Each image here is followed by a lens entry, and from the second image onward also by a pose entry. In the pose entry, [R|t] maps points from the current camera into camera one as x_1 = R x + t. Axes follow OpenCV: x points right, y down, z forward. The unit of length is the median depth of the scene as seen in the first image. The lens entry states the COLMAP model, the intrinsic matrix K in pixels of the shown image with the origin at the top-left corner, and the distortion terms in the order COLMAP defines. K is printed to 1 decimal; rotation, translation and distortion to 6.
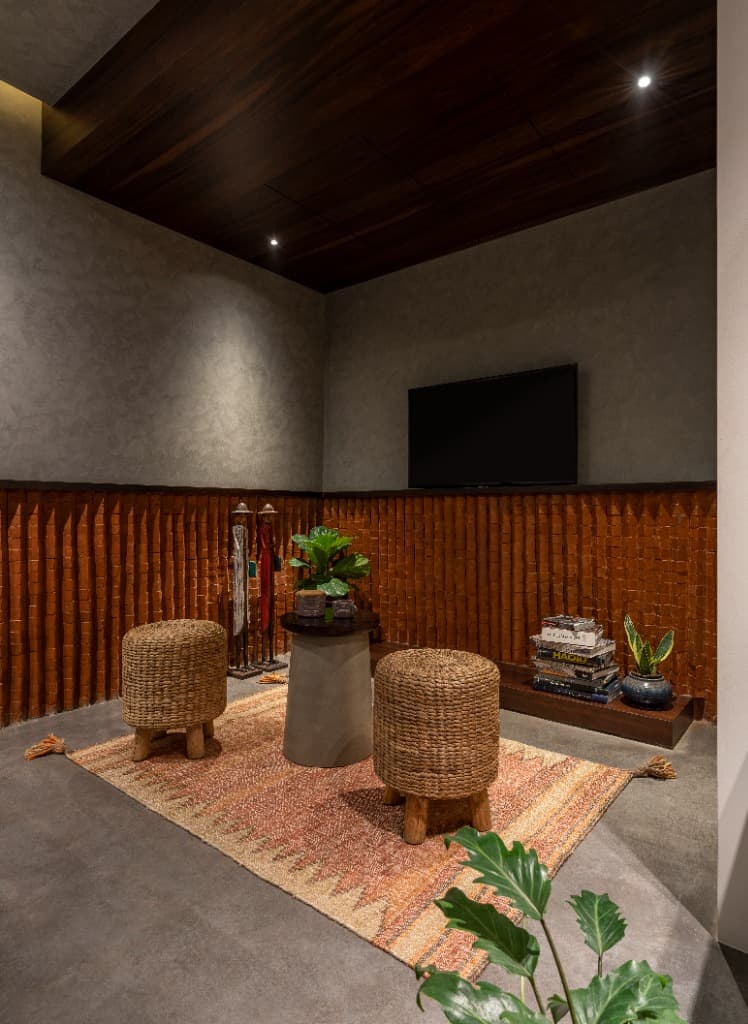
lens RADIAL K [[563.3, 0, 383.5], [0, 563.3, 504.2], [0, 0, 1]] dist [0.001343, 0.000588]
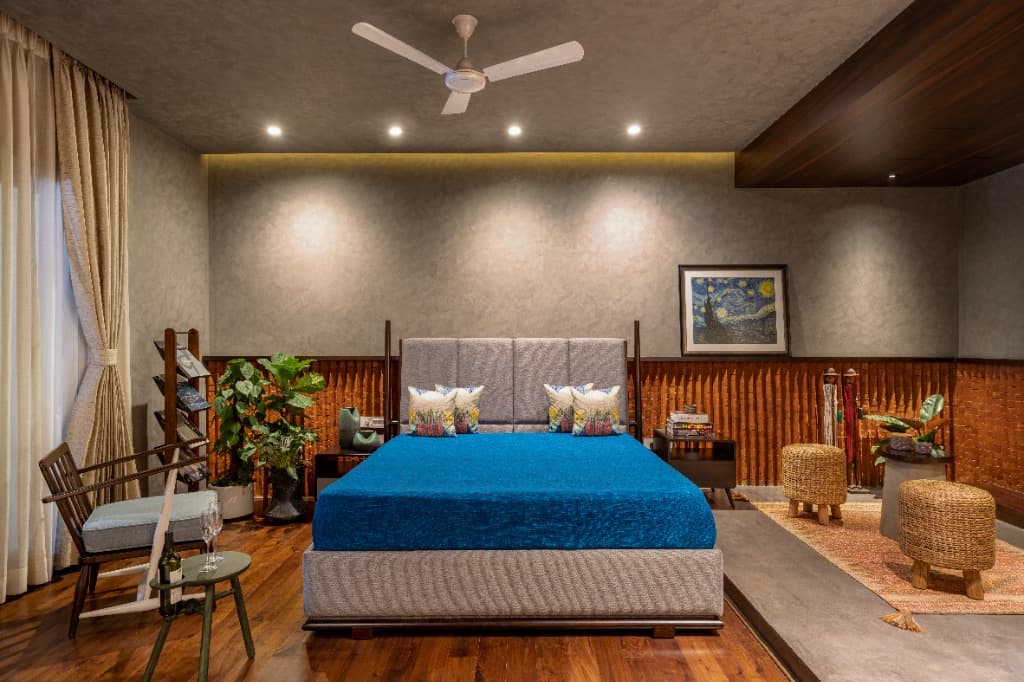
lens RADIAL K [[591.1, 0, 508.8], [0, 591.1, 330.8], [0, 0, 1]] dist [-0.005098, 0.002136]
pose [[0.598517, -0.015486, -0.800961, 0.424368], [0.008868, 0.999880, -0.012706, -0.091873], [0.801061, 0.000501, 0.598582, -0.646572]]
